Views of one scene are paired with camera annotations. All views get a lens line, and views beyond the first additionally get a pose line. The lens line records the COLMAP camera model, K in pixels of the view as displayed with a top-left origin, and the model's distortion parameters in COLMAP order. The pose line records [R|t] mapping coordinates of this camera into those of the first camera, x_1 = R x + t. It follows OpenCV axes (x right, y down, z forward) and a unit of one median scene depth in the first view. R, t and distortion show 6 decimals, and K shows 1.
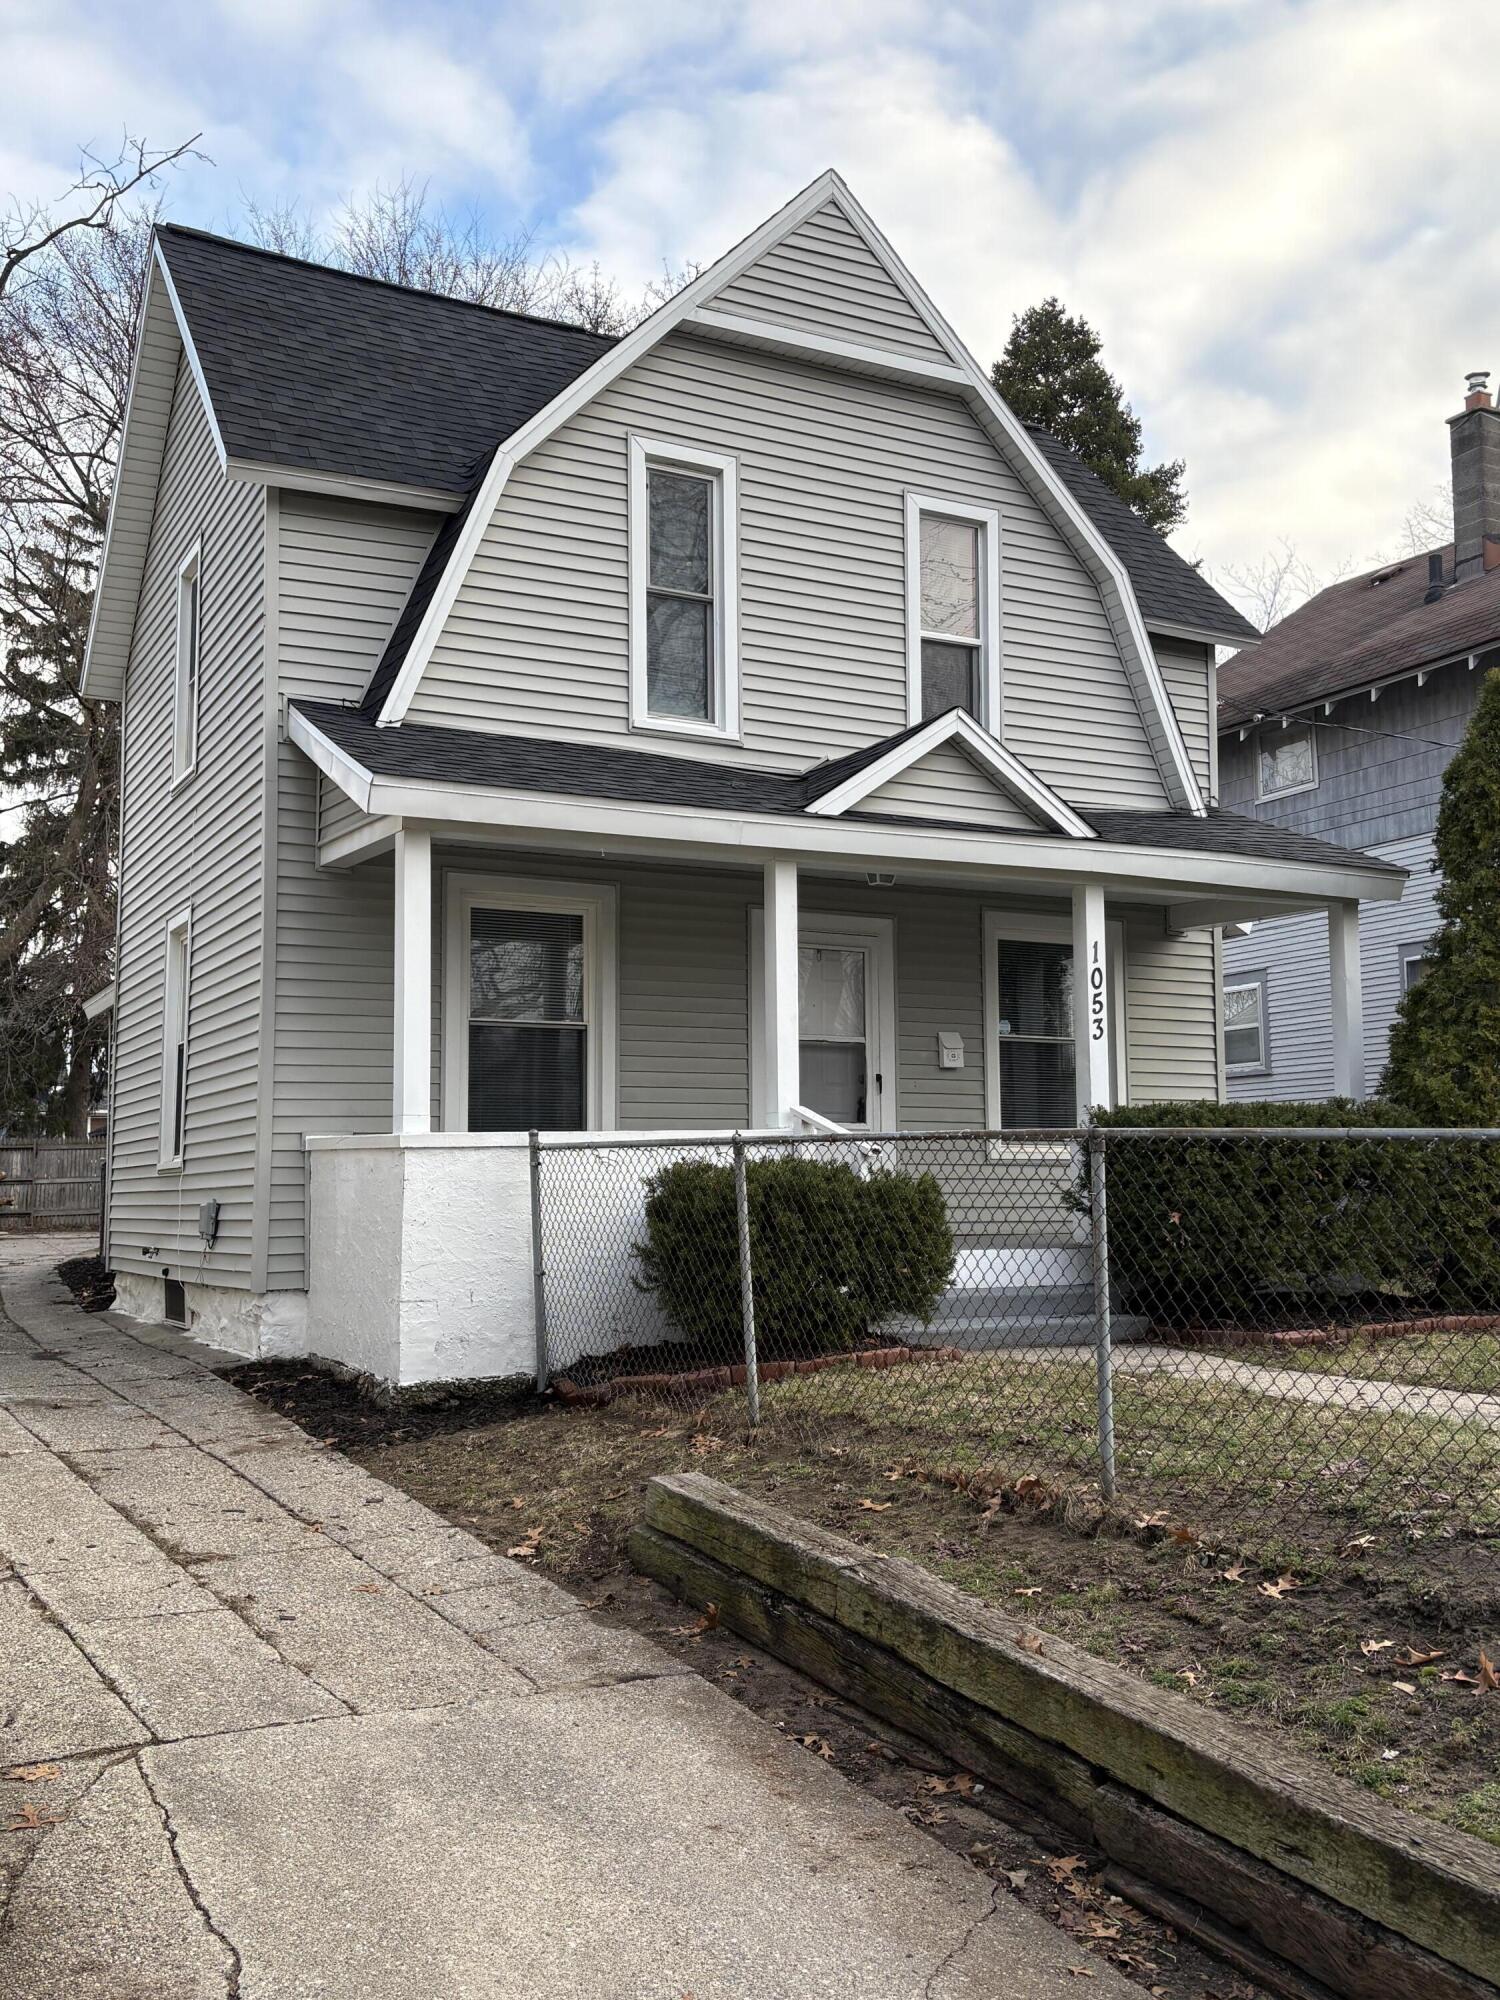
lens RADIAL K [[1804.2, 0, 750.0], [0, 1804.2, 1000.0], [0, 0, 1]] dist [0.162600, -0.248881]
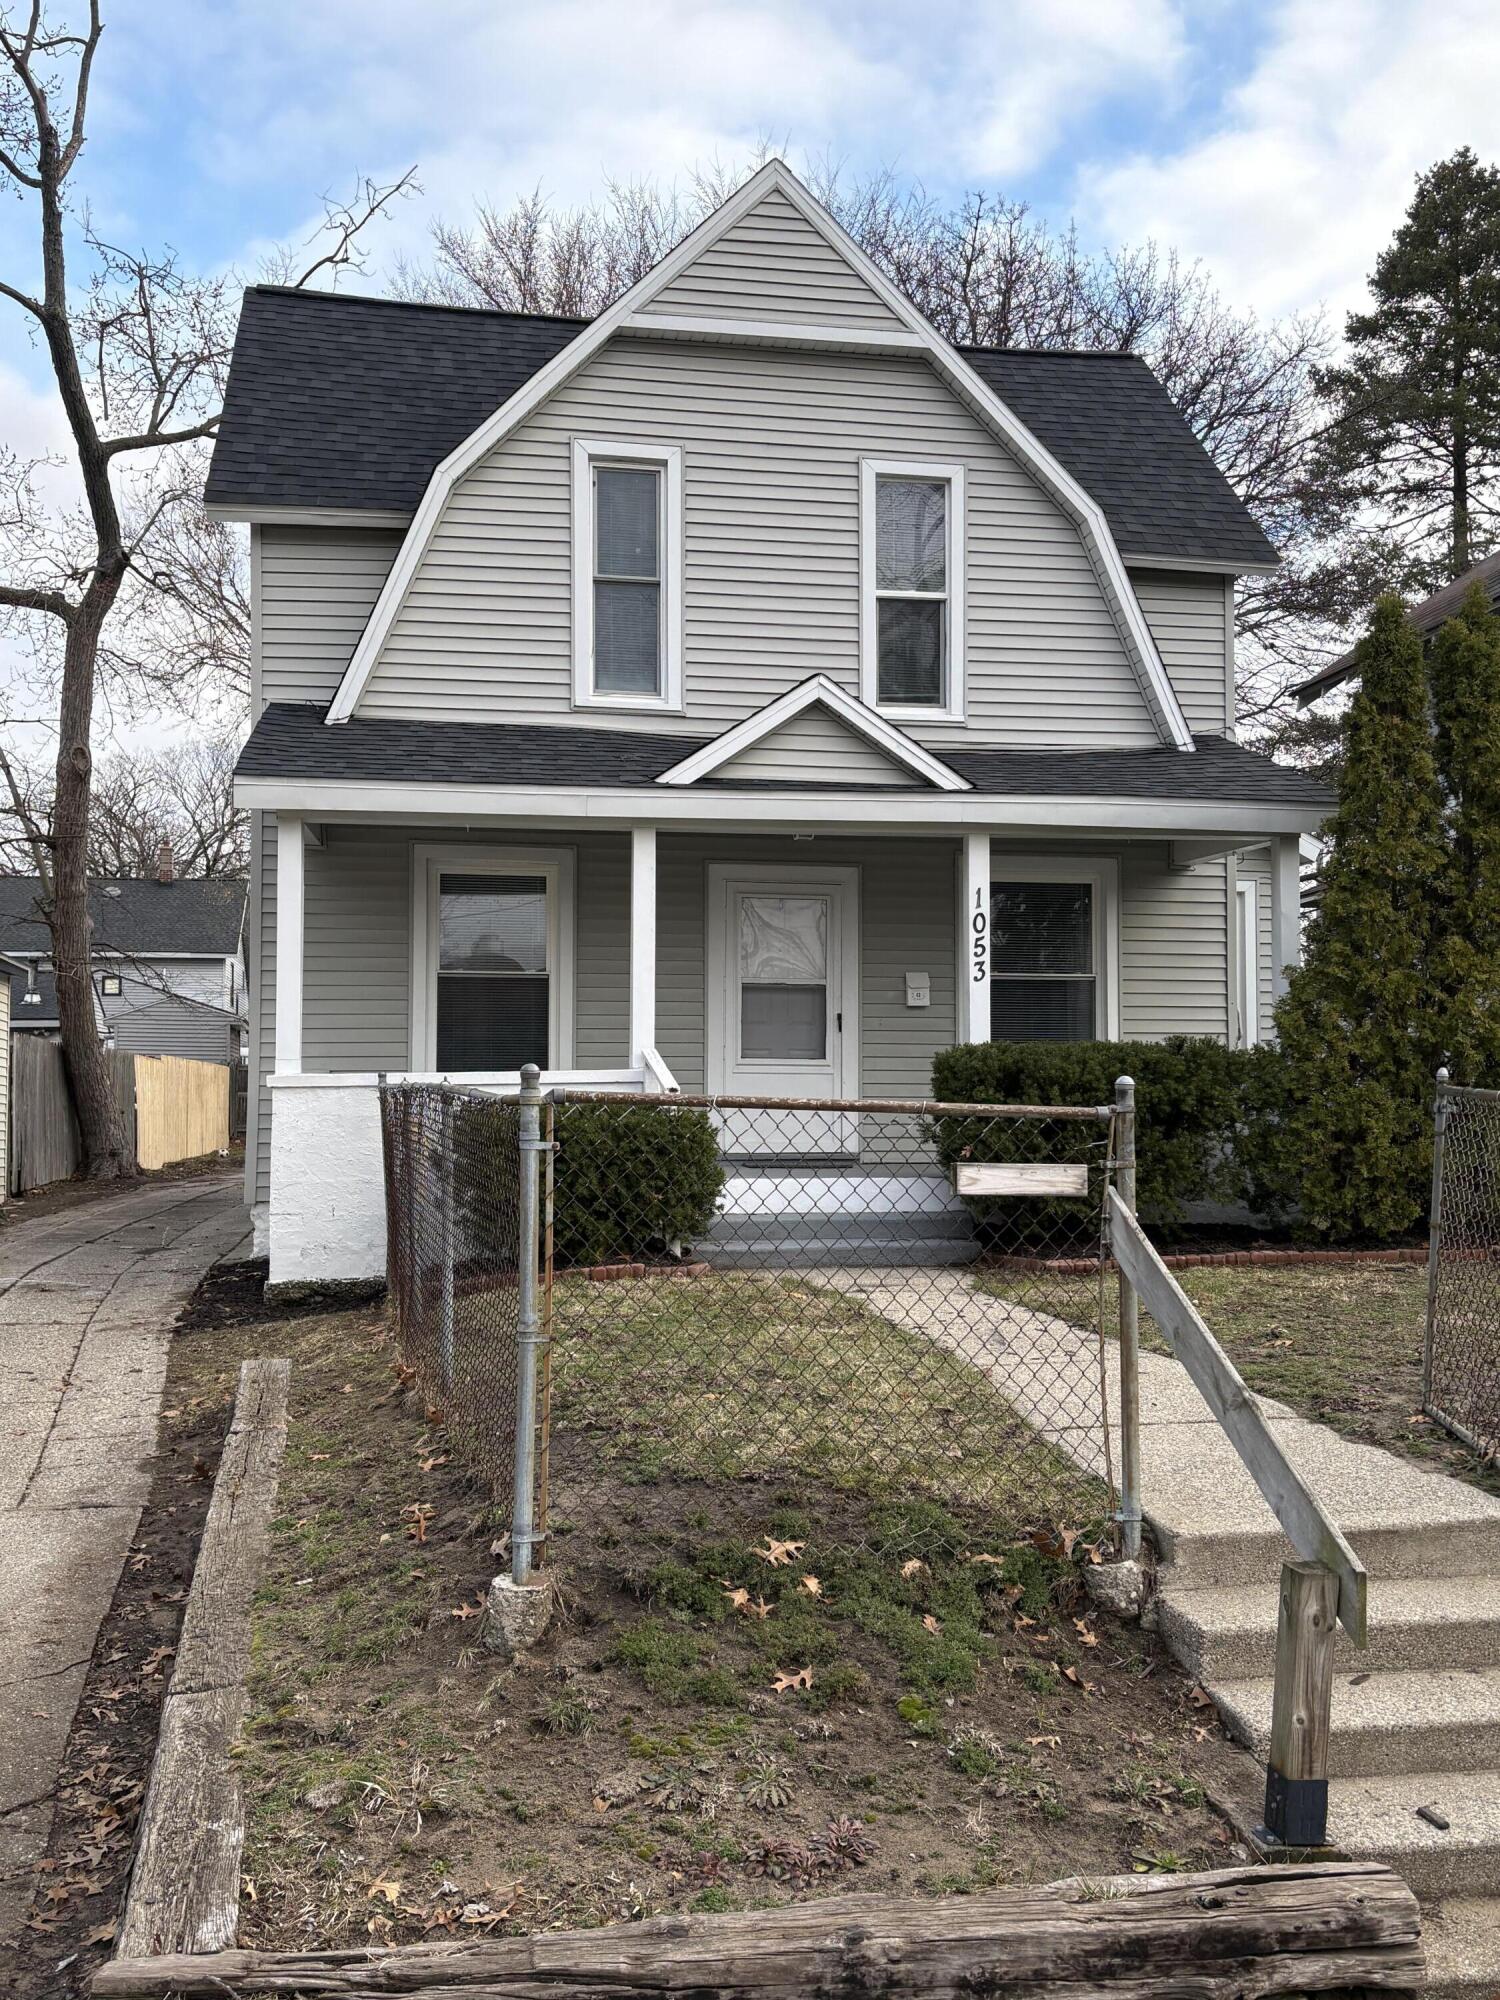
lens RADIAL K [[1804.2, 0, 750.0], [0, 1804.2, 1000.0], [0, 0, 1]] dist [0.162600, -0.248881]
pose [[0.955002, -0.011649, -0.296371, 0.356801], [0.025267, 0.998791, 0.042160, -0.014170], [0.295522, -0.047751, 0.954142, -0.038660]]
